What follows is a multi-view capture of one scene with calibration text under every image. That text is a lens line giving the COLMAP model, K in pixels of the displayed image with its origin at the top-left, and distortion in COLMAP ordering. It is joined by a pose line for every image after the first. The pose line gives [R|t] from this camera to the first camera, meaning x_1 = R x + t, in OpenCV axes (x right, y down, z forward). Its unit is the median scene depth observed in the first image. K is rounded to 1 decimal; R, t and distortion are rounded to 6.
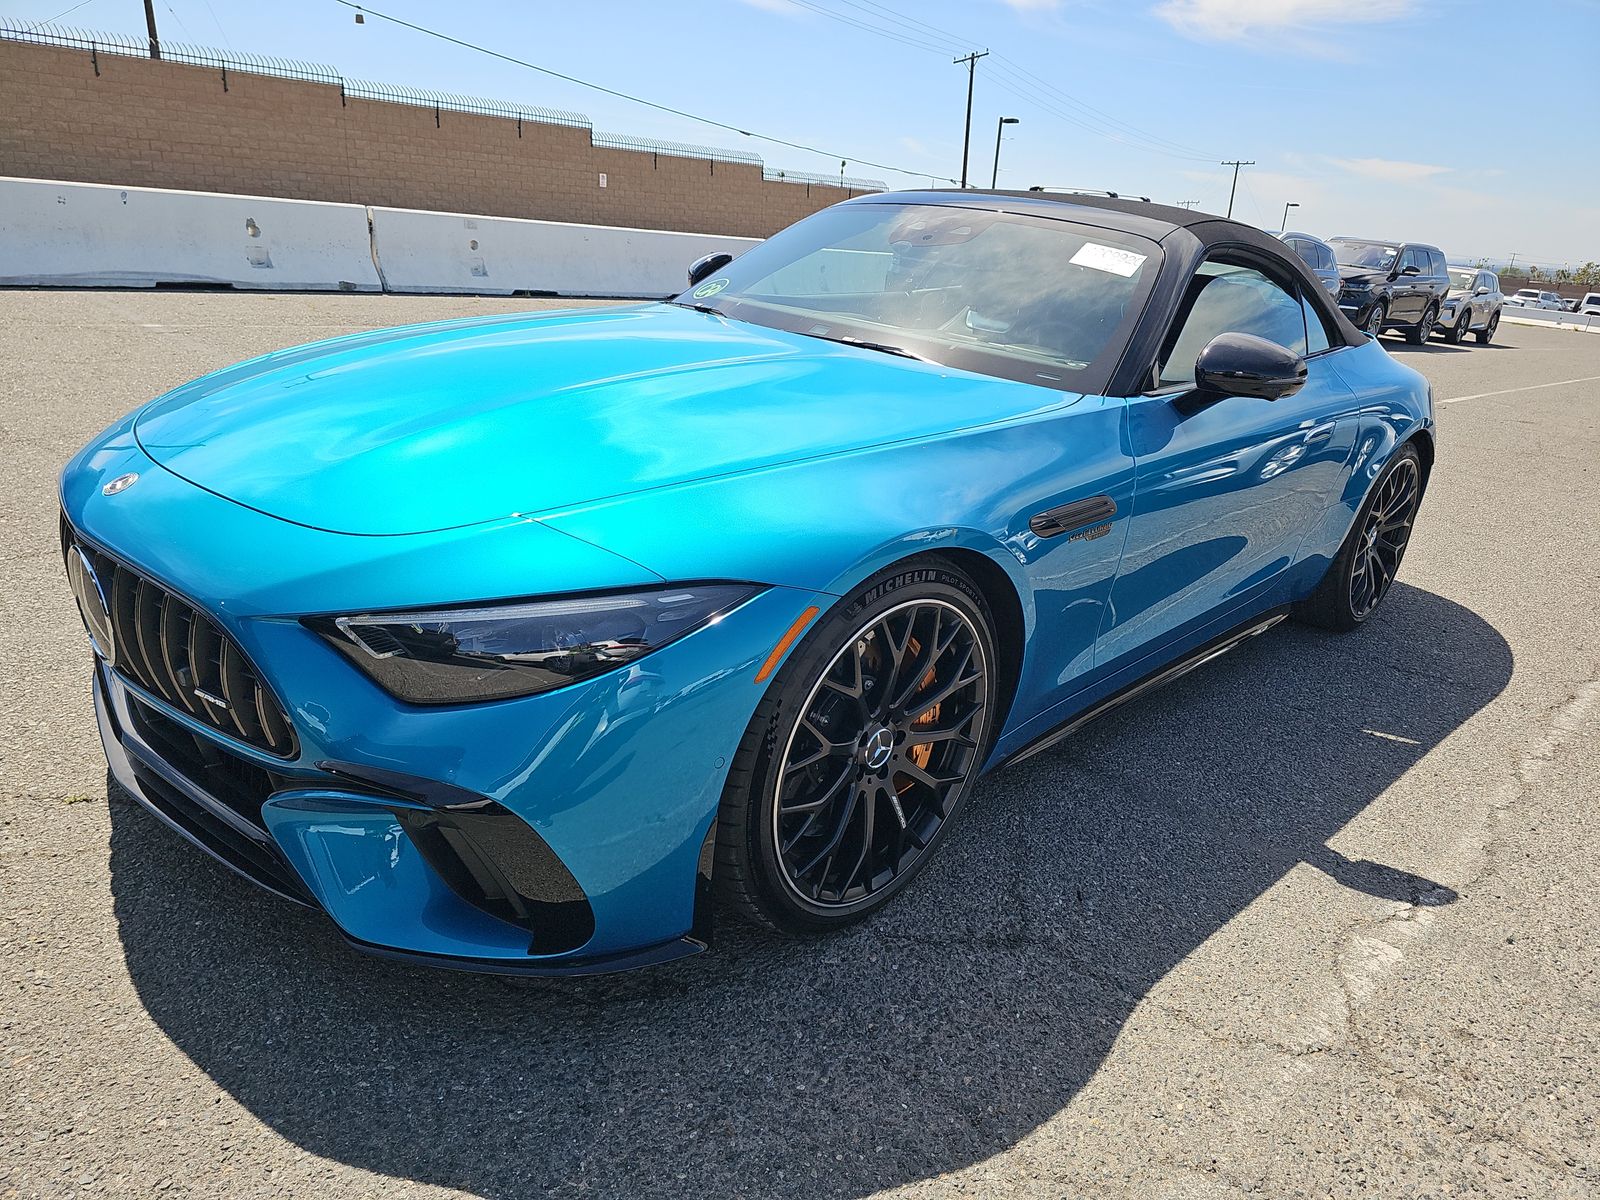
lens RADIAL K [[1107.9, 0, 800.0], [0, 1107.9, 600.0], [0, 0, 1]] dist [0.027791, -0.001371]
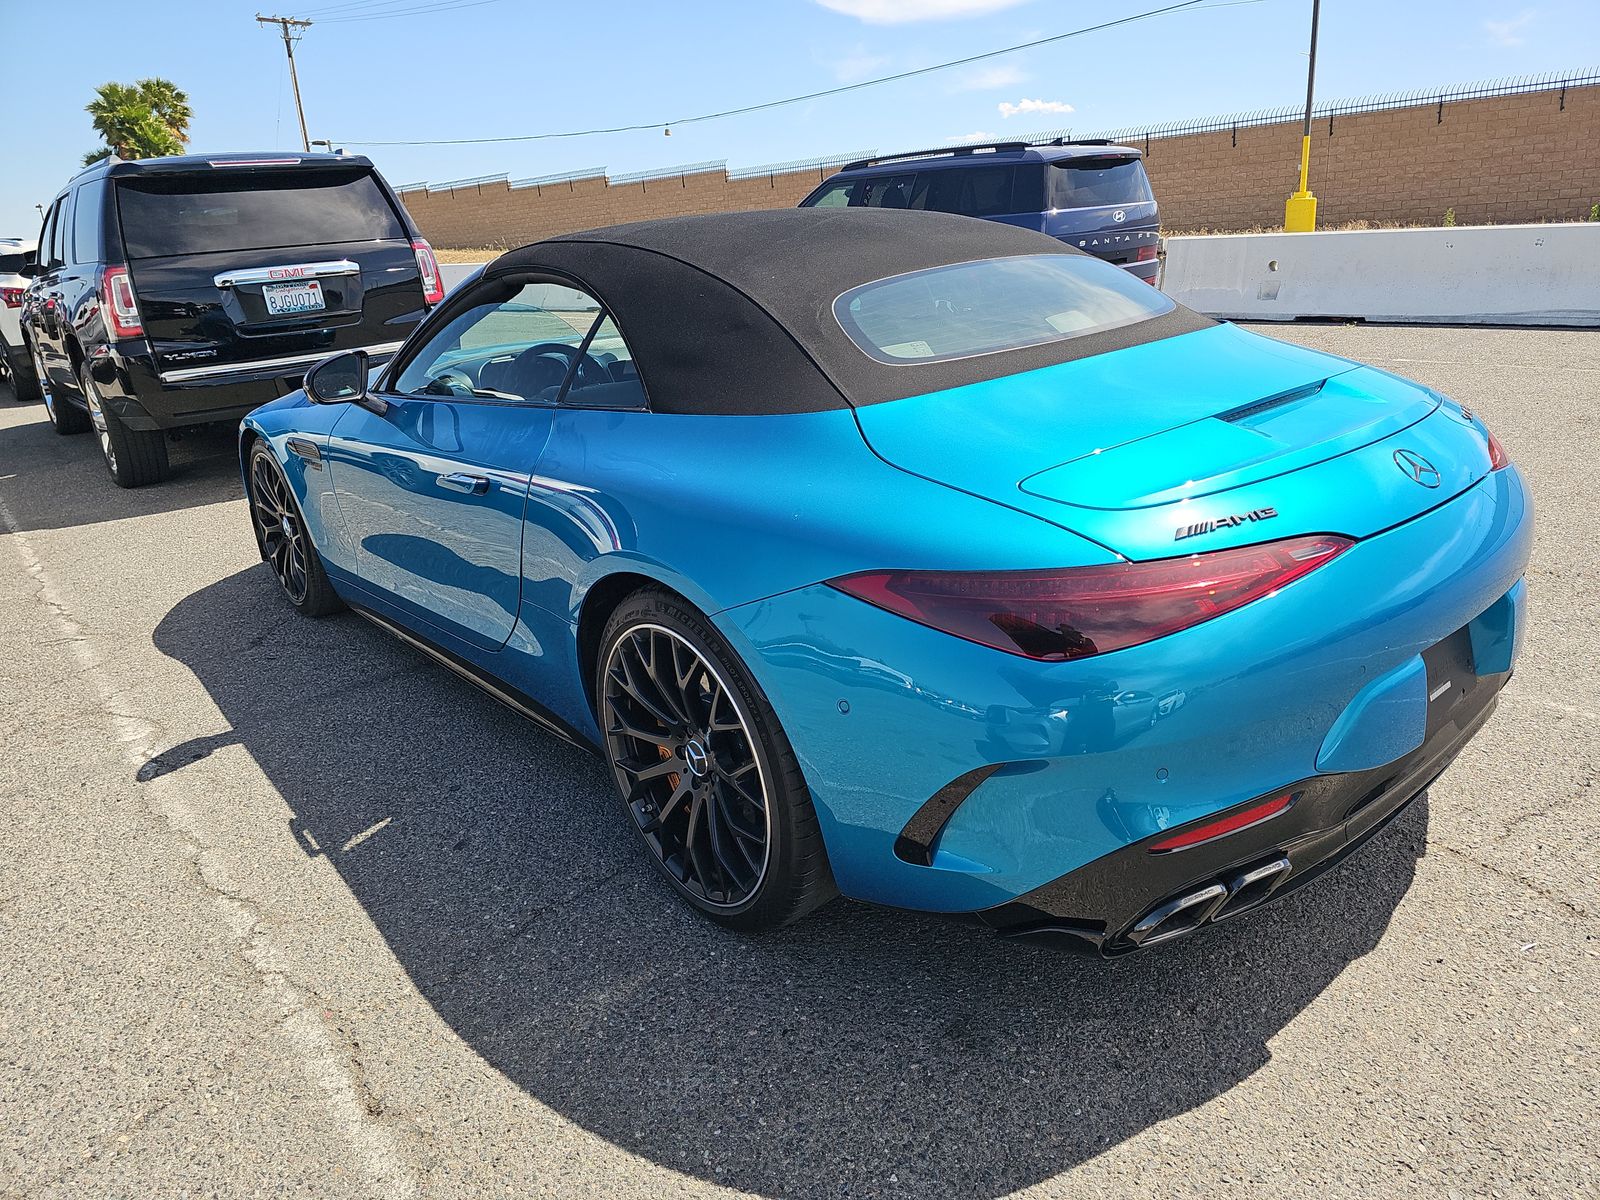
lens RADIAL K [[1160.7, 0, 800.0], [0, 1160.7, 600.0], [0, 0, 1]] dist [0.003833, 0.001962]
pose [[-0.158357, 0.227790, -0.960747, 1.156733], [-0.280862, 0.922438, 0.265001, -0.322564], [0.946594, 0.311802, -0.082097, 1.211051]]
